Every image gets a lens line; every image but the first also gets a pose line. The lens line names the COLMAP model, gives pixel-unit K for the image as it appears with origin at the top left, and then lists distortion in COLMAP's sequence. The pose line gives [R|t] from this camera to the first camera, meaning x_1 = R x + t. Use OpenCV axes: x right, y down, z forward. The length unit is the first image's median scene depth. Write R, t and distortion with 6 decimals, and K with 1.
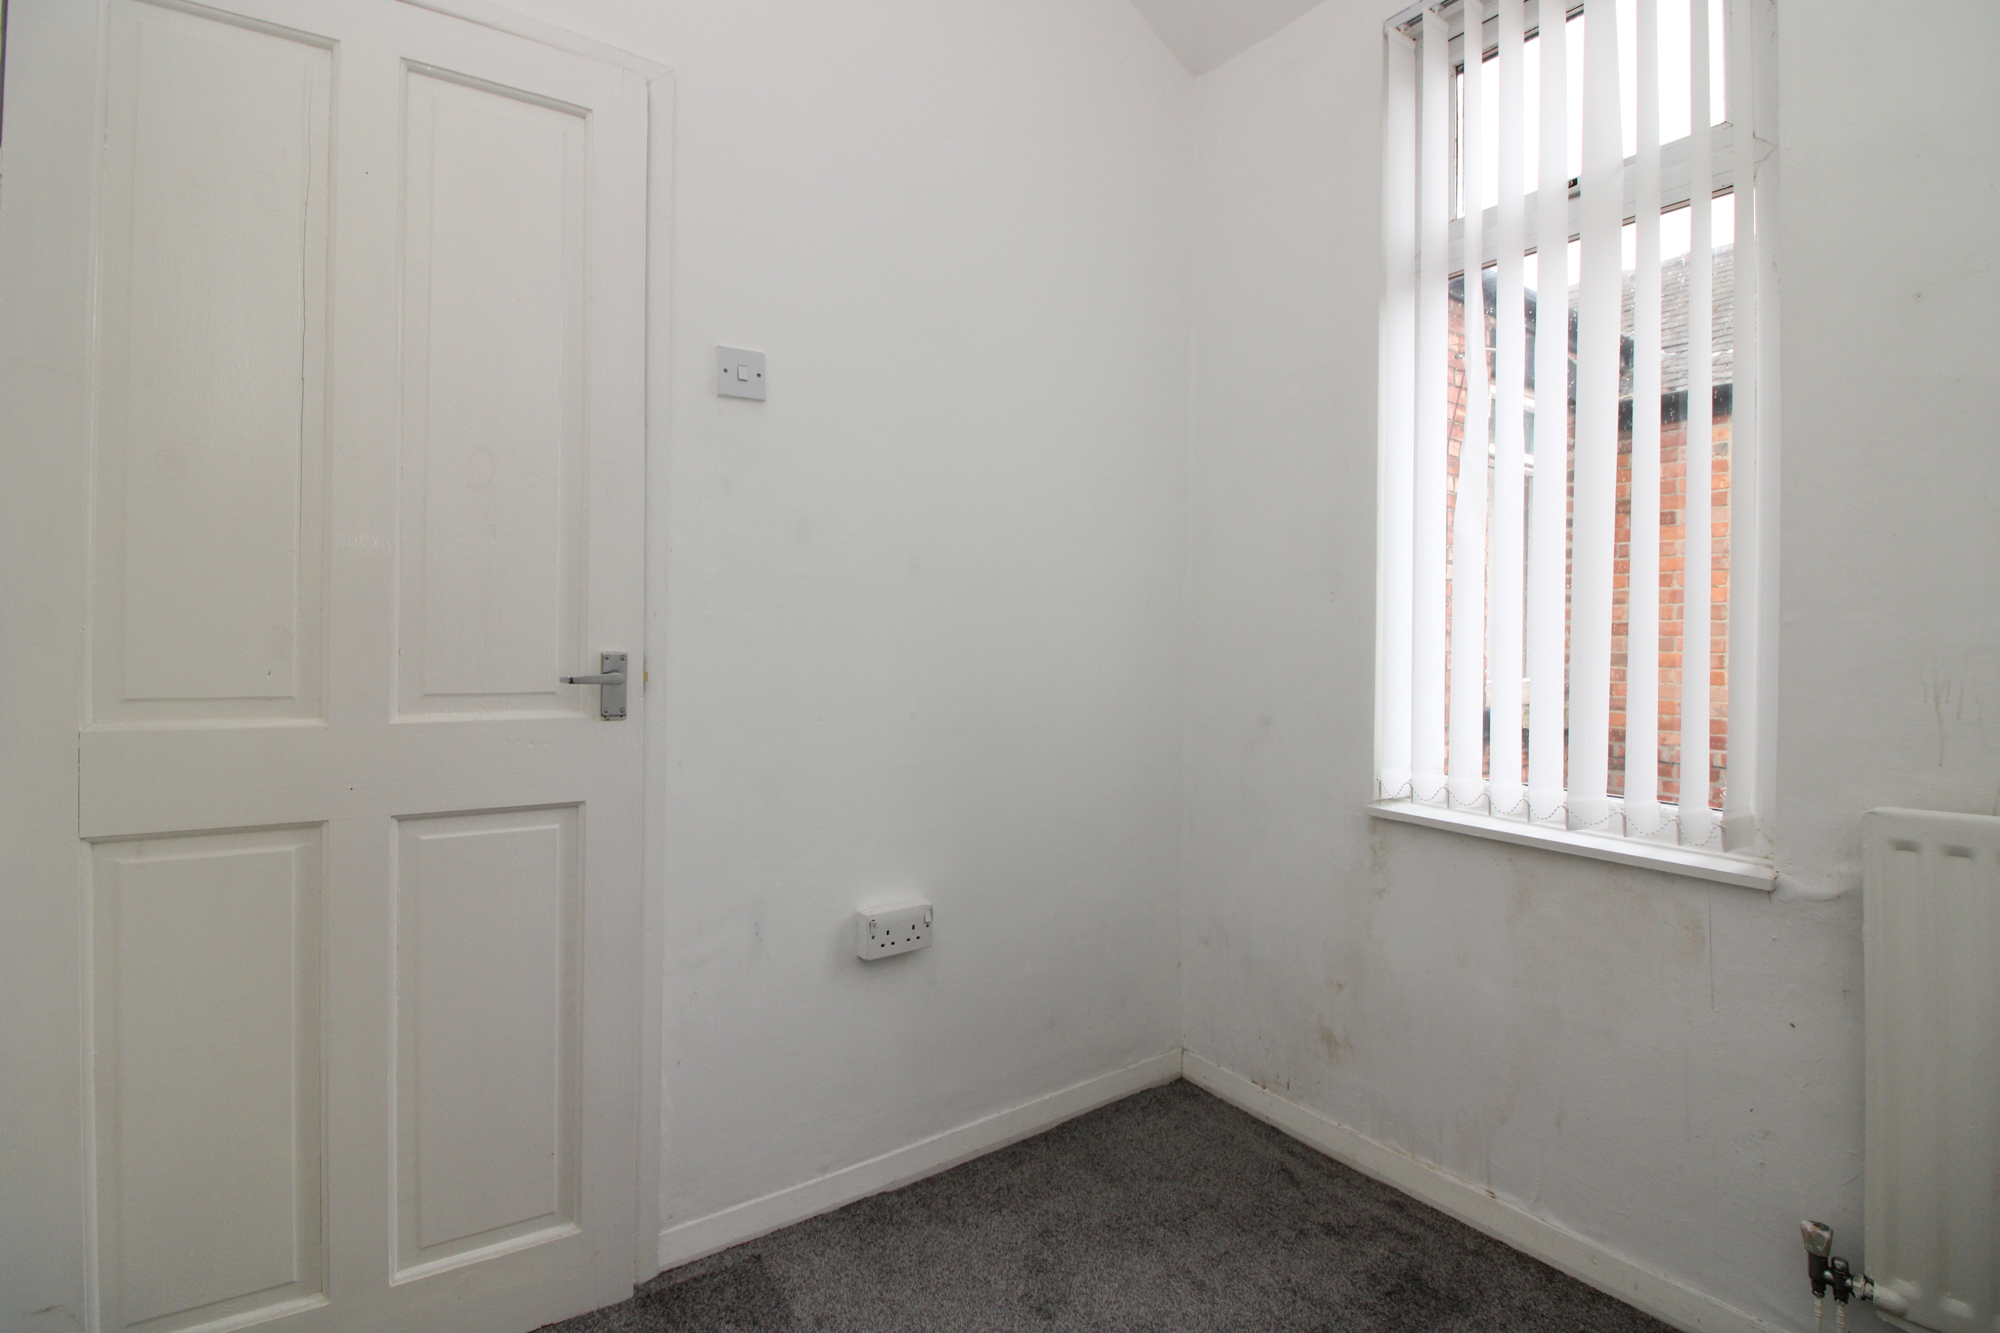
lens RADIAL K [[933.8, 0, 994.1], [0, 933.8, 678.0], [0, 0, 1]] dist [0.001051, -0.013981]
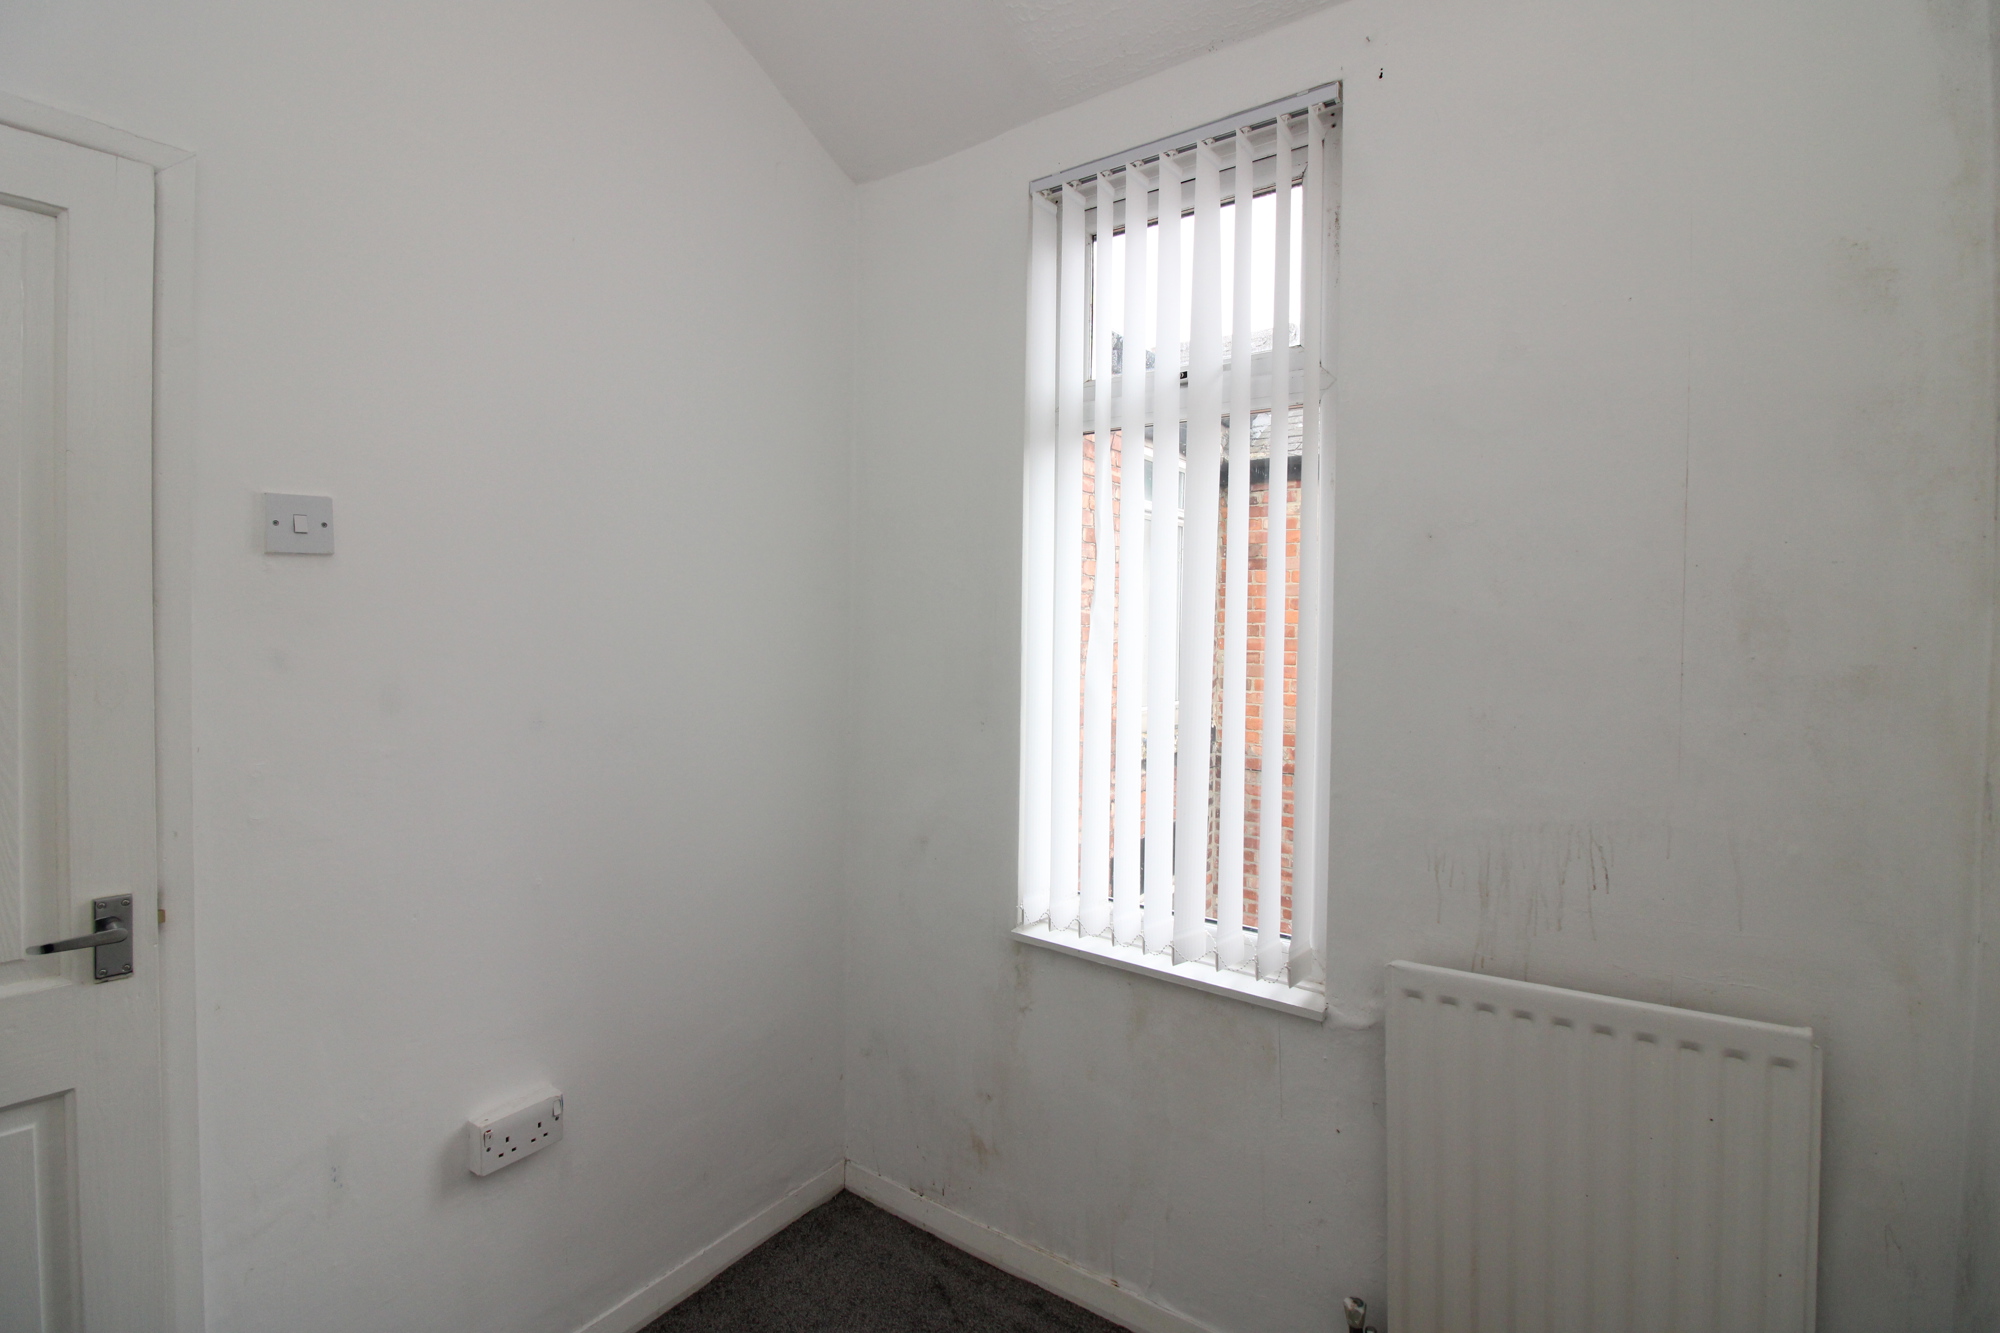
lens RADIAL K [[933.8, 0, 1000.3], [0, 933.8, 675.4], [0, 0, 1]] dist [0.001051, -0.013981]
pose [[0.935504, -0.006744, 0.353251, 0.014399], [-0.000215, 0.999807, 0.019657, -0.189549], [-0.353315, -0.018465, 0.935322, 0.015377]]
